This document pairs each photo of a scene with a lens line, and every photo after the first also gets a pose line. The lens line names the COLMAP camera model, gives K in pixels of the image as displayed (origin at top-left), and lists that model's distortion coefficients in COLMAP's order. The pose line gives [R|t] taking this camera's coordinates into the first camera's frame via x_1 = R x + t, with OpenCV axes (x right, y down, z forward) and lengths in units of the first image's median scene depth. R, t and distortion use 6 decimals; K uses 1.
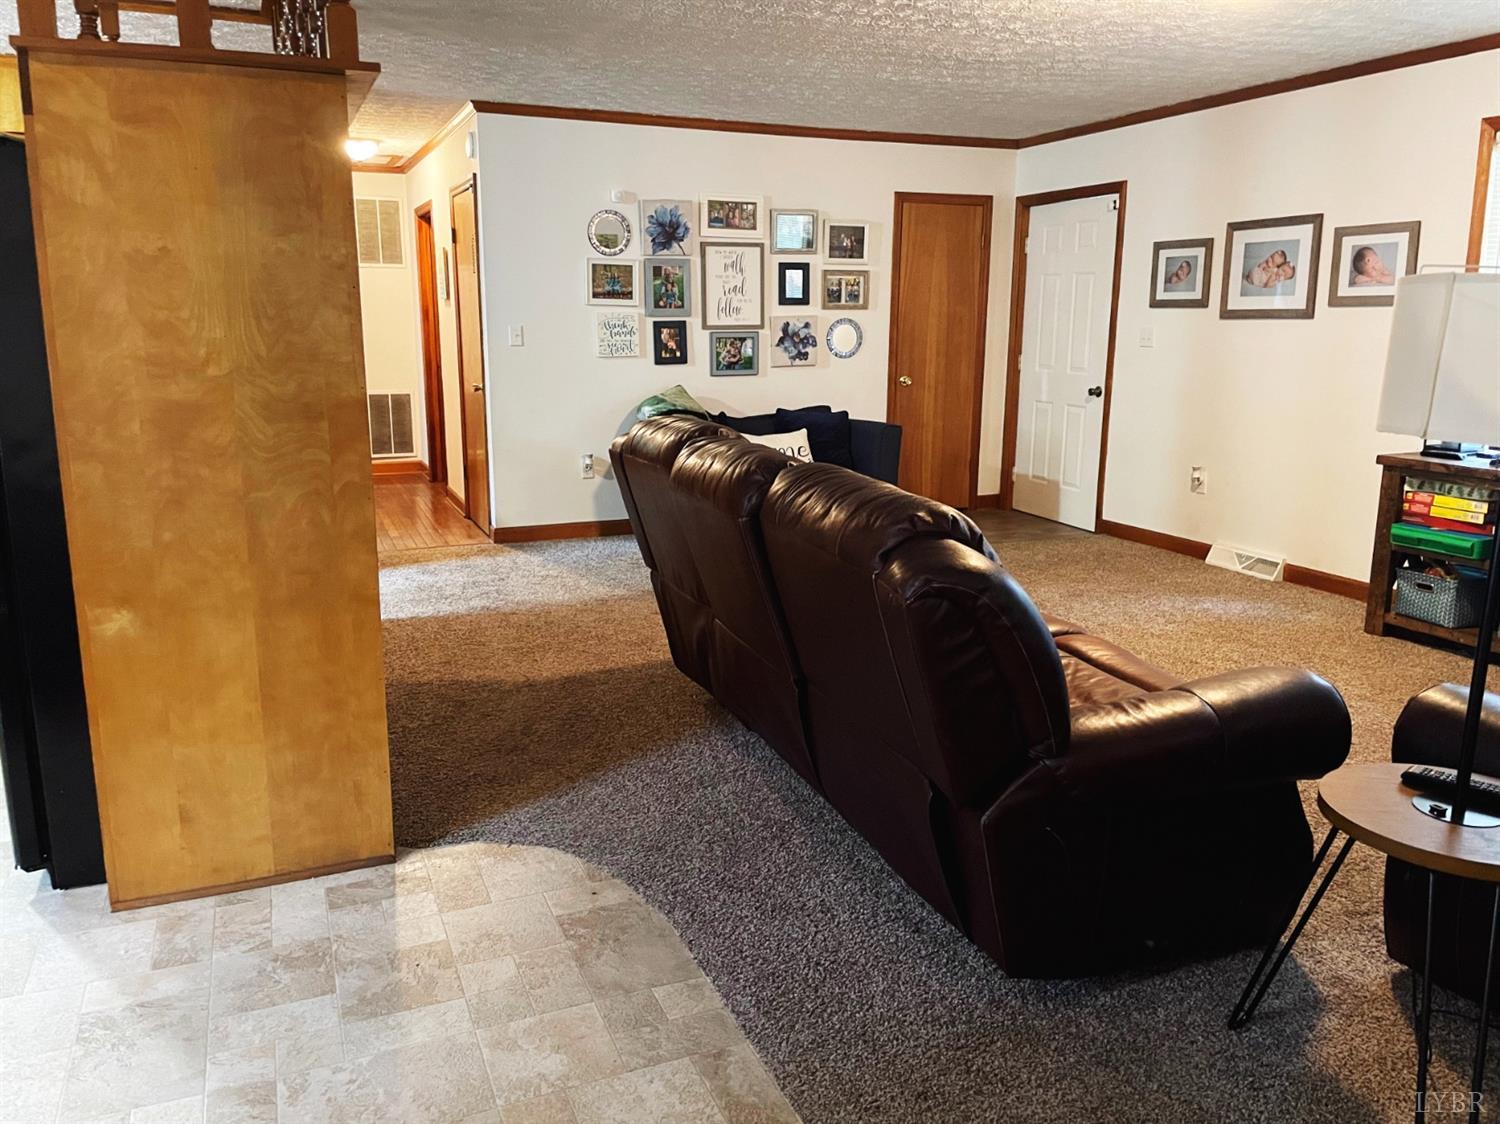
lens RADIAL K [[1143.6, 0, 752.7], [0, 1143.6, 544.1], [0, 0, 1]] dist [0.088840, -0.119211]
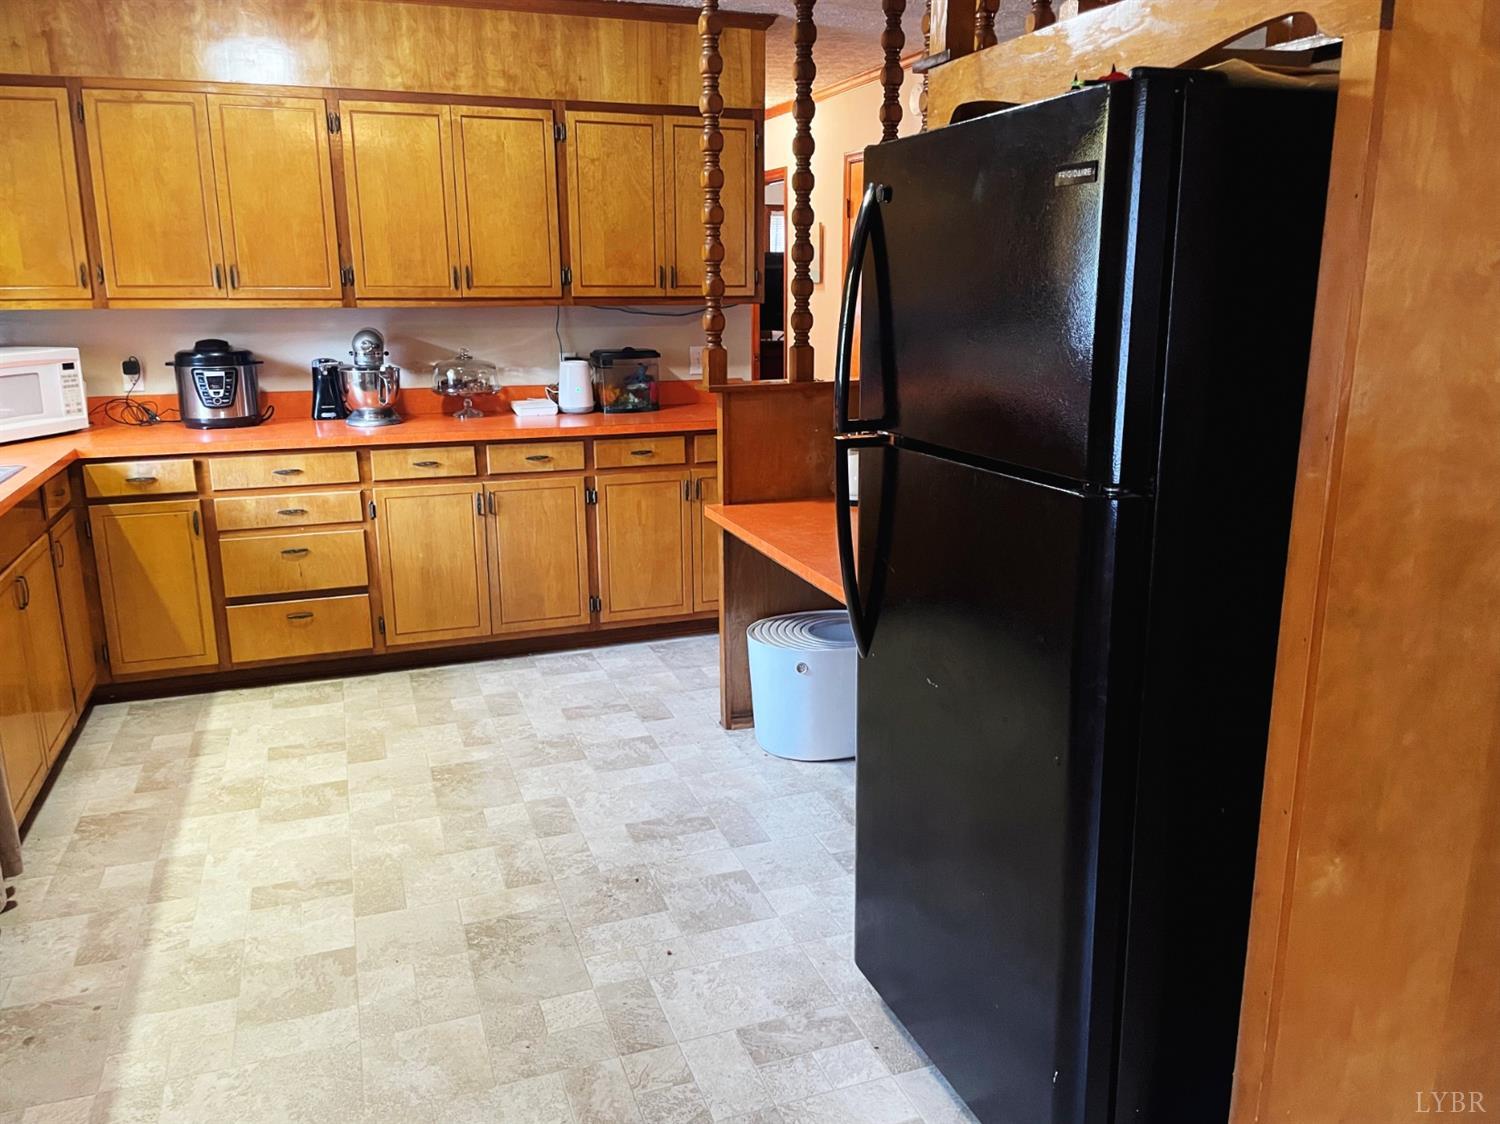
lens RADIAL K [[1143.6, 0, 757.4], [0, 1143.6, 550.3], [0, 0, 1]] dist [0.088840, -0.119211]
pose [[0.998426, 0.003923, -0.055939, -0.338809], [-0.001899, 0.999343, 0.036199, -0.052697], [0.056044, -0.036036, 0.997778, 0.157351]]
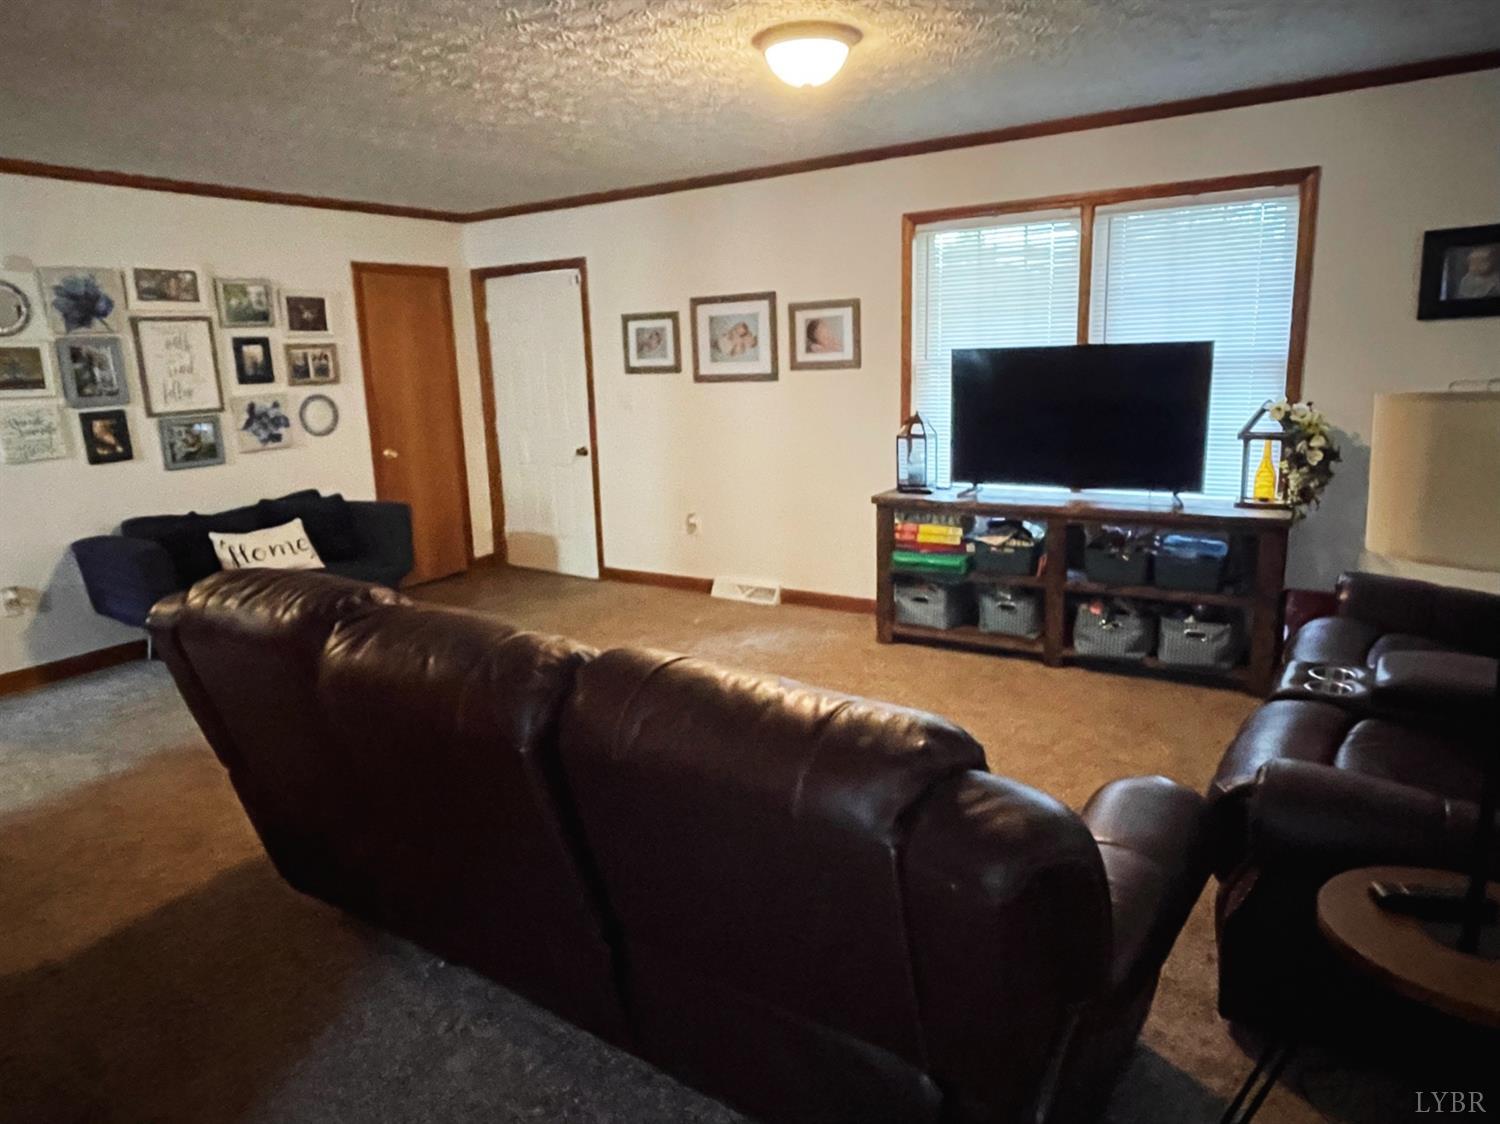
lens RADIAL K [[955.6, 0, 749.7], [0, 955.6, 553.1], [0, 0, 1]] dist [-0.003515, -0.012703]
pose [[0.827898, -0.144099, 0.542051, -0.081006], [0.144618, 0.988599, 0.041929, -0.060665], [-0.541913, 0.043677, 0.839299, 0.193934]]
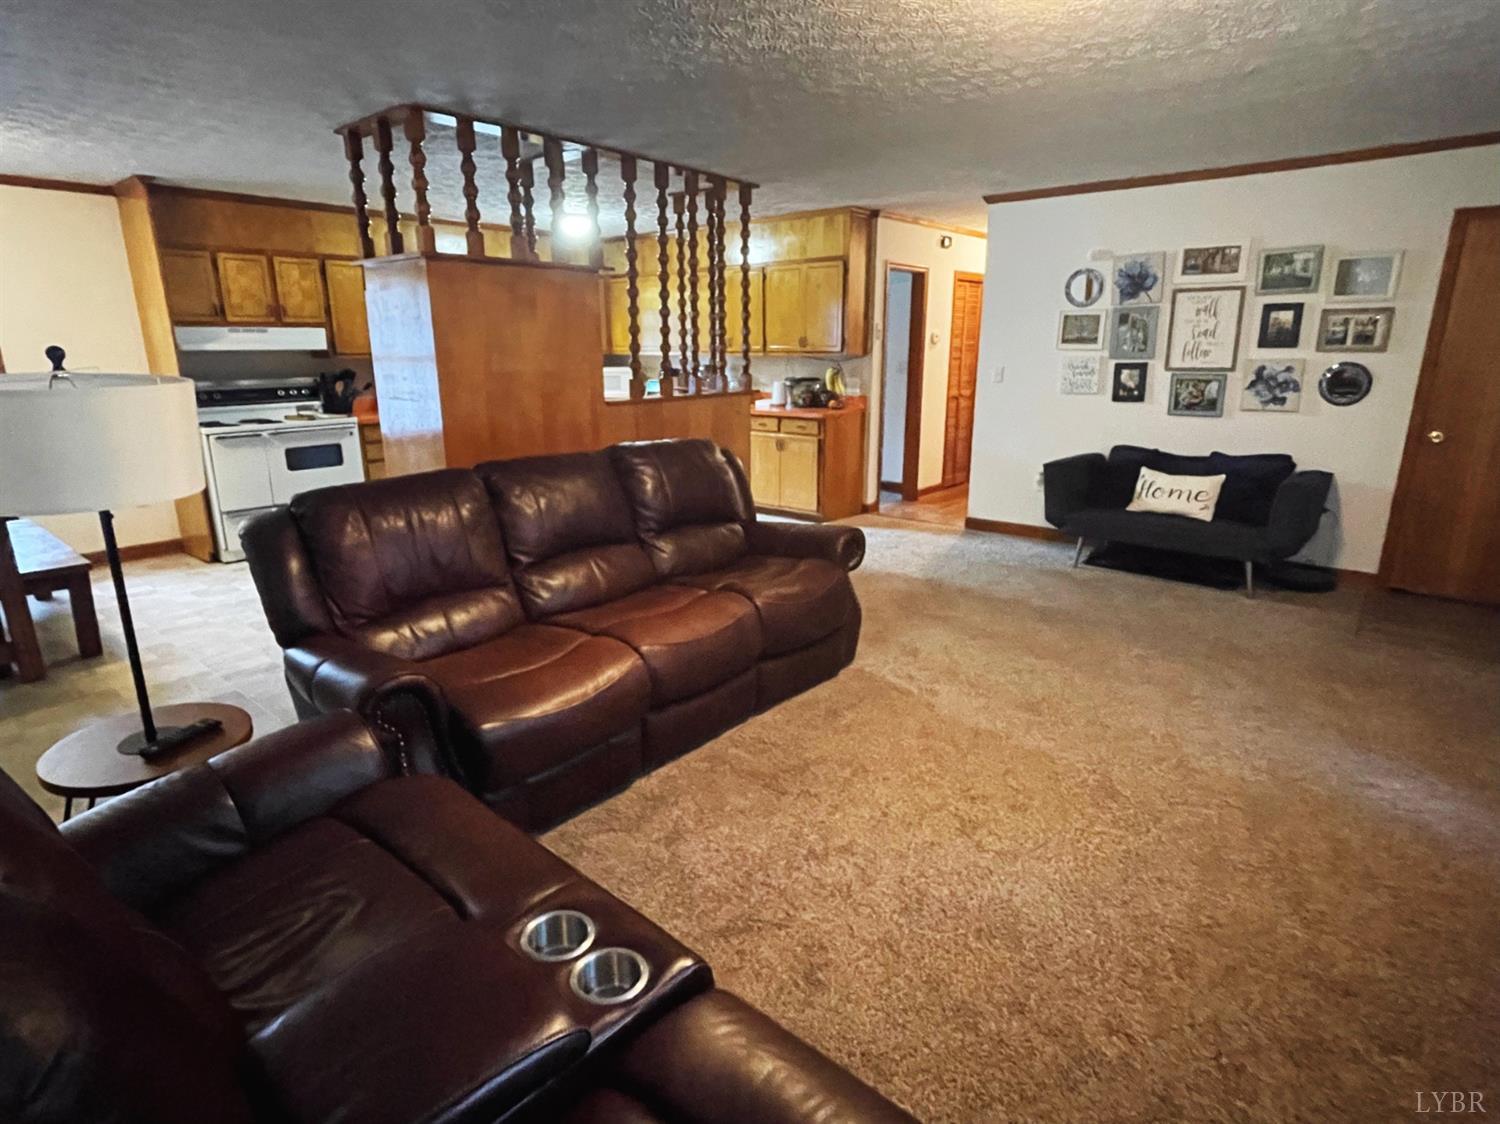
lens RADIAL K [[812.1, 0, 745.9], [0, 812.1, 554.5], [0, 0, 1]] dist [-0.011564, 0.000882]
pose [[0.450284, 0.217843, -0.865903, 0.539278], [-0.165716, 0.973322, 0.158692, -0.085742], [0.877372, 0.072038, 0.474371, 0.351689]]
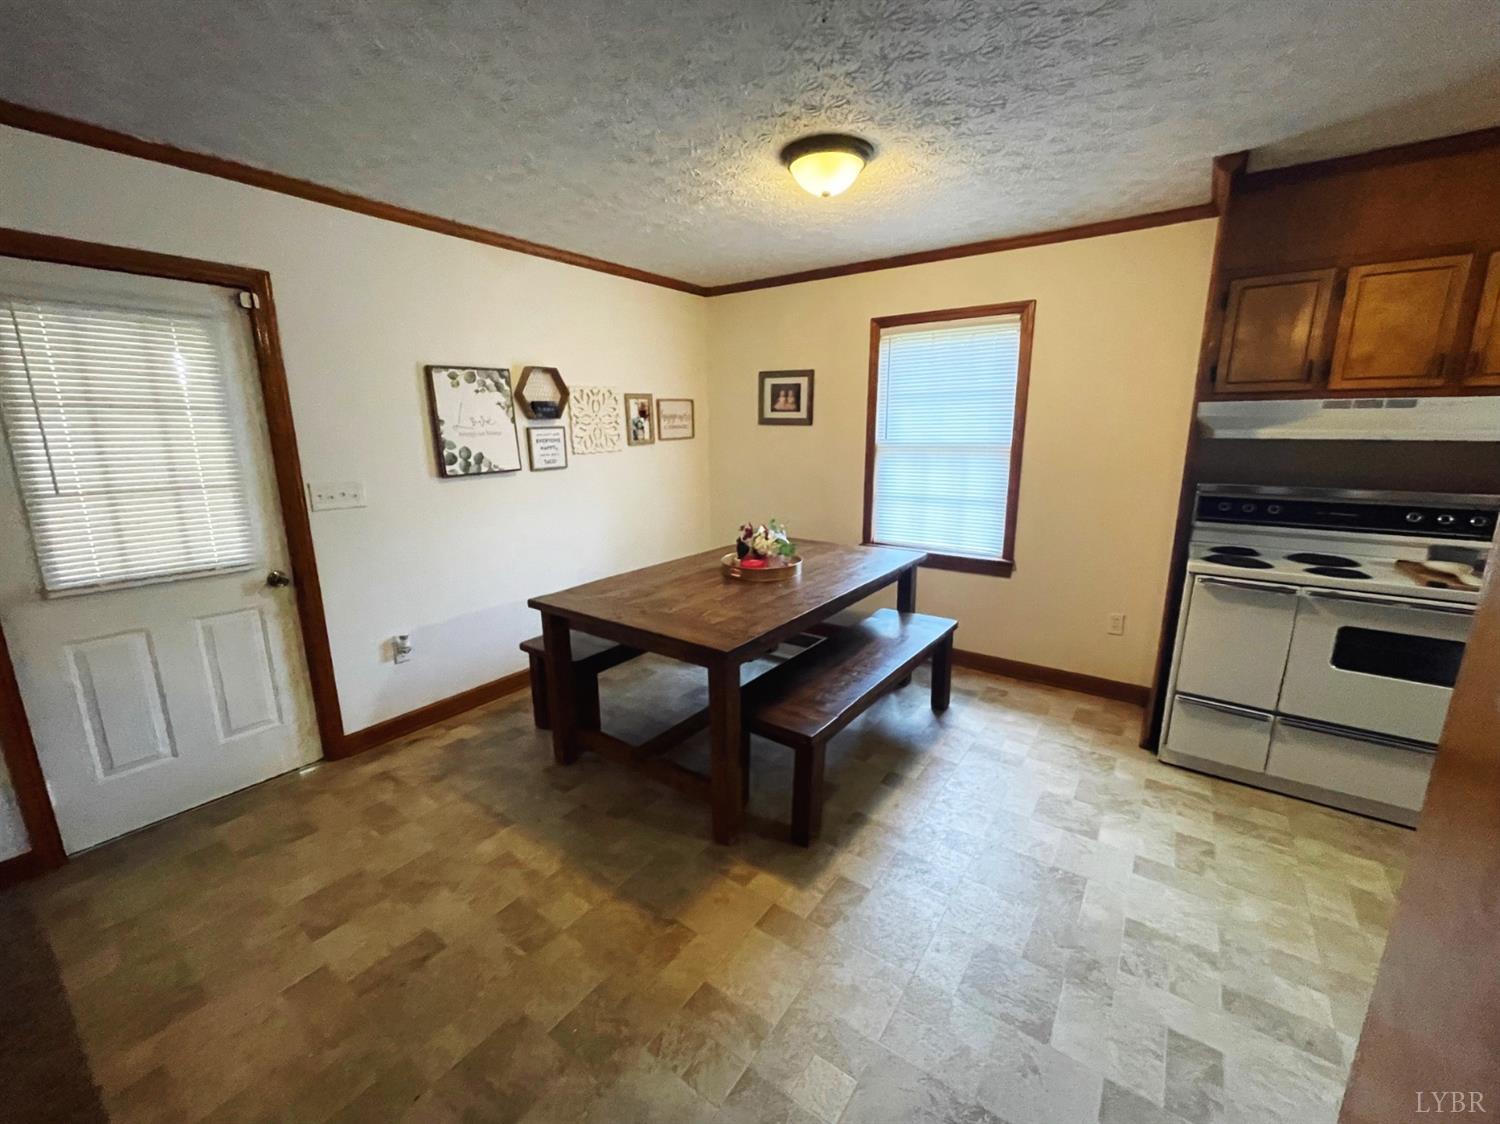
lens RADIAL K [[612.4, 0, 743.3], [0, 612.4, 563.4], [0, 0, 1]] dist [-0.003036, 0.000164]
pose [[-0.857861, 0.114868, -0.500879, -0.040700], [-0.099970, 0.918770, 0.381925, -0.109807], [0.504064, 0.377712, -0.776694, 0.411276]]
